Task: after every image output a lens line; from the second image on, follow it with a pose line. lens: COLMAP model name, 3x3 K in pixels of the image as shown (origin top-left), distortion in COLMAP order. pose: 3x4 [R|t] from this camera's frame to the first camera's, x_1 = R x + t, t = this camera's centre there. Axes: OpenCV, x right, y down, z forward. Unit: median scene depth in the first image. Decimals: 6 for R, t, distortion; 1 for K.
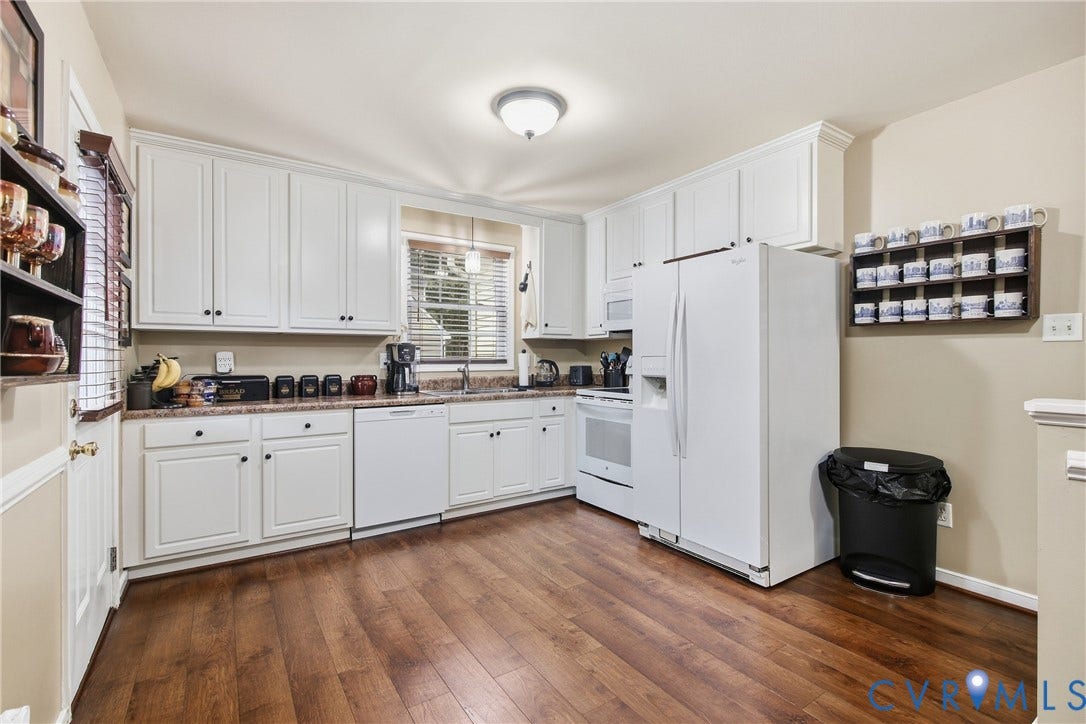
lens RADIAL K [[483.0, 0, 547.0], [0, 483.0, 356.8], [0, 0, 1]] dist [-0.016361, -0.000114]
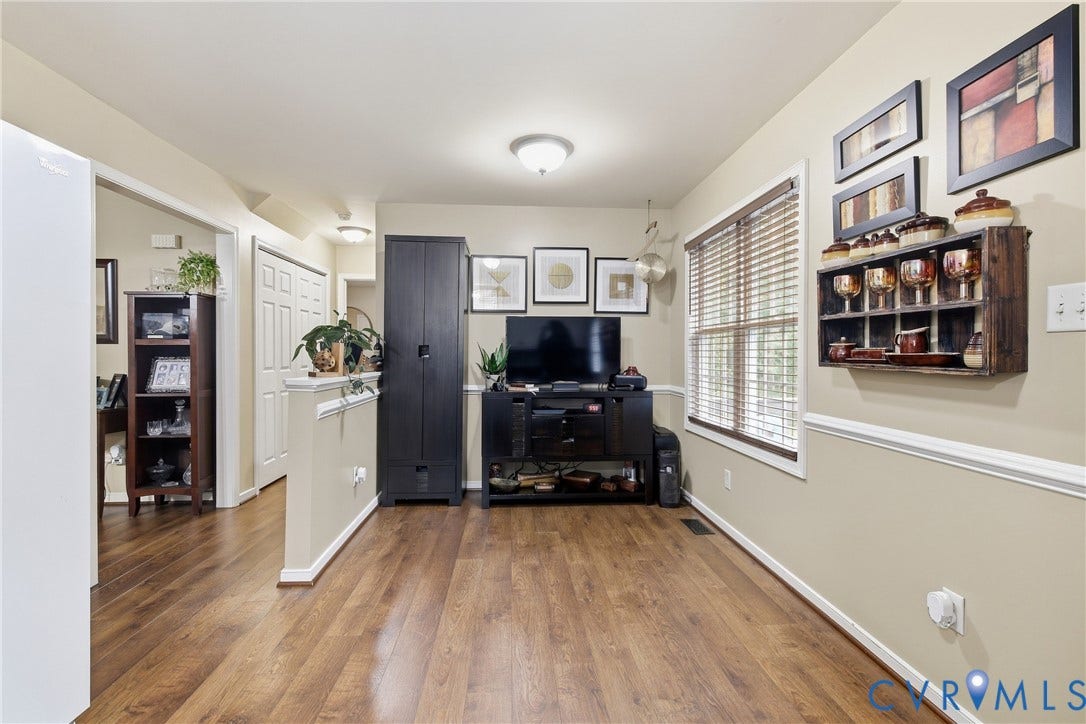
lens RADIAL K [[483.0, 0, 547.0], [0, 483.0, 356.8], [0, 0, 1]] dist [-0.016361, -0.000114]
pose [[-0.870686, -0.000447, 0.491839, -0.244032], [-0.000173, 1.000000, 0.000603, 0.001946], [-0.491839, 0.000439, -0.870686, 0.903230]]
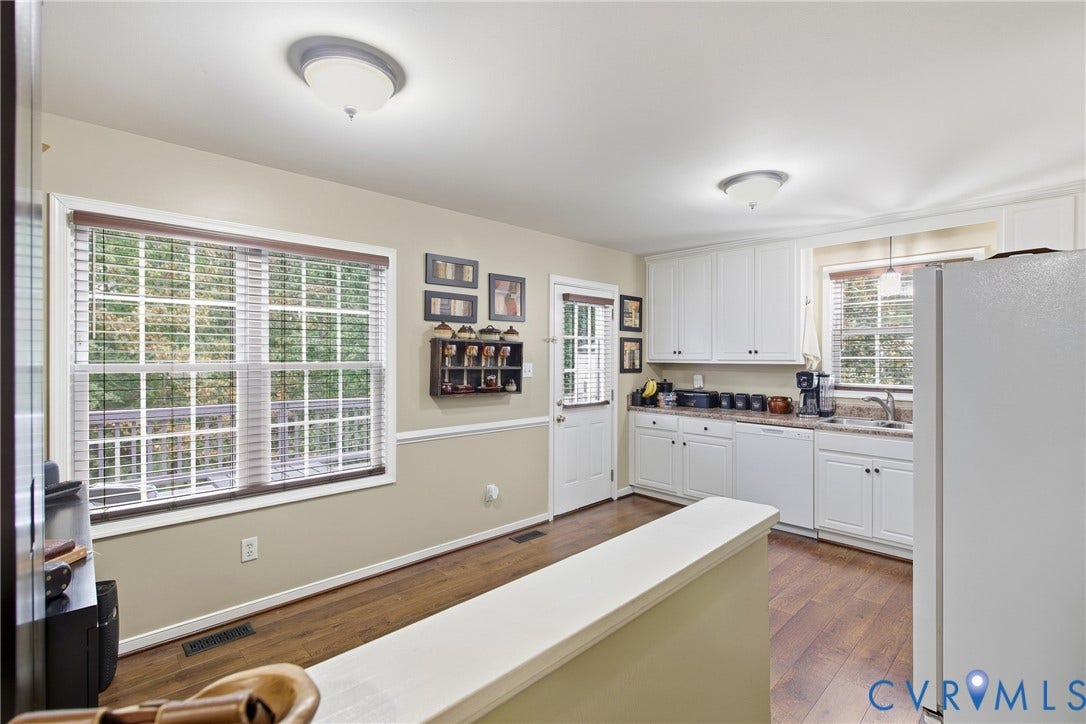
lens RADIAL K [[483.0, 0, 547.0], [0, 483.0, 356.8], [0, 0, 1]] dist [-0.016361, -0.000114]
pose [[0.178513, 0.002377, -0.983935, 0.785762], [0.000908, 0.999996, 0.002580, -0.073512], [0.983937, -0.001354, 0.178510, 0.229674]]
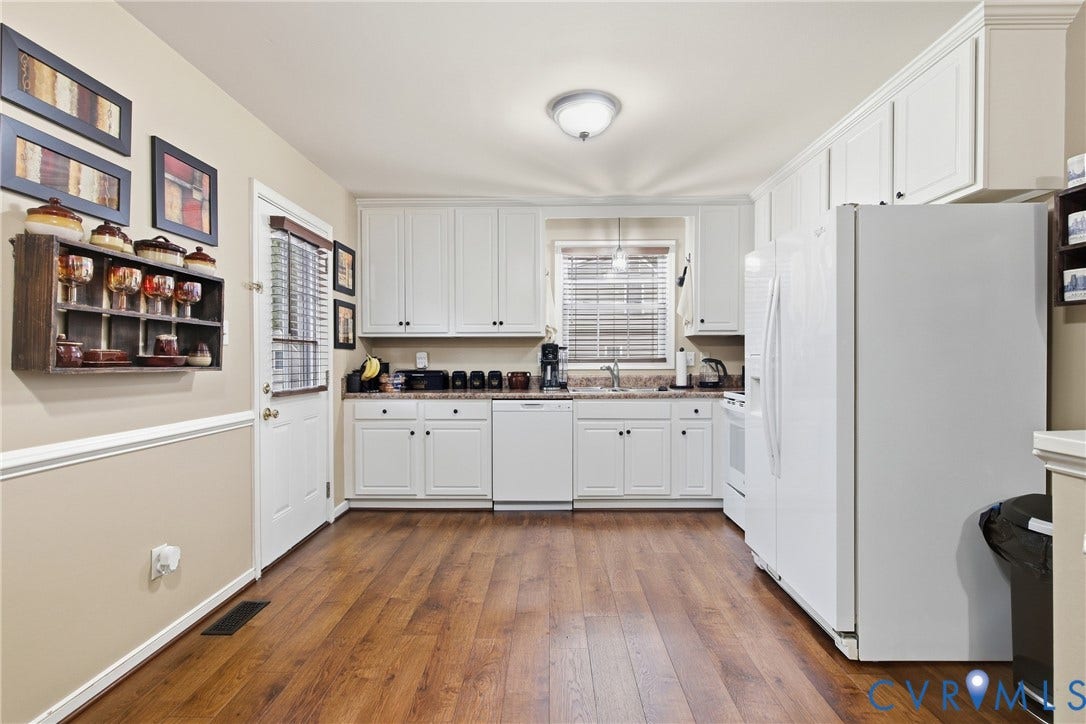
lens RADIAL K [[485.6, 0, 545.3], [0, 485.6, 362.5], [0, 0, 1]] dist [-0.015535, 0.000356]
pose [[0.827109, 0.005203, -0.562017, 0.360846], [0.002903, 0.999904, 0.013528, 0.000435], [0.562033, -0.012821, 0.827015, 0.082939]]
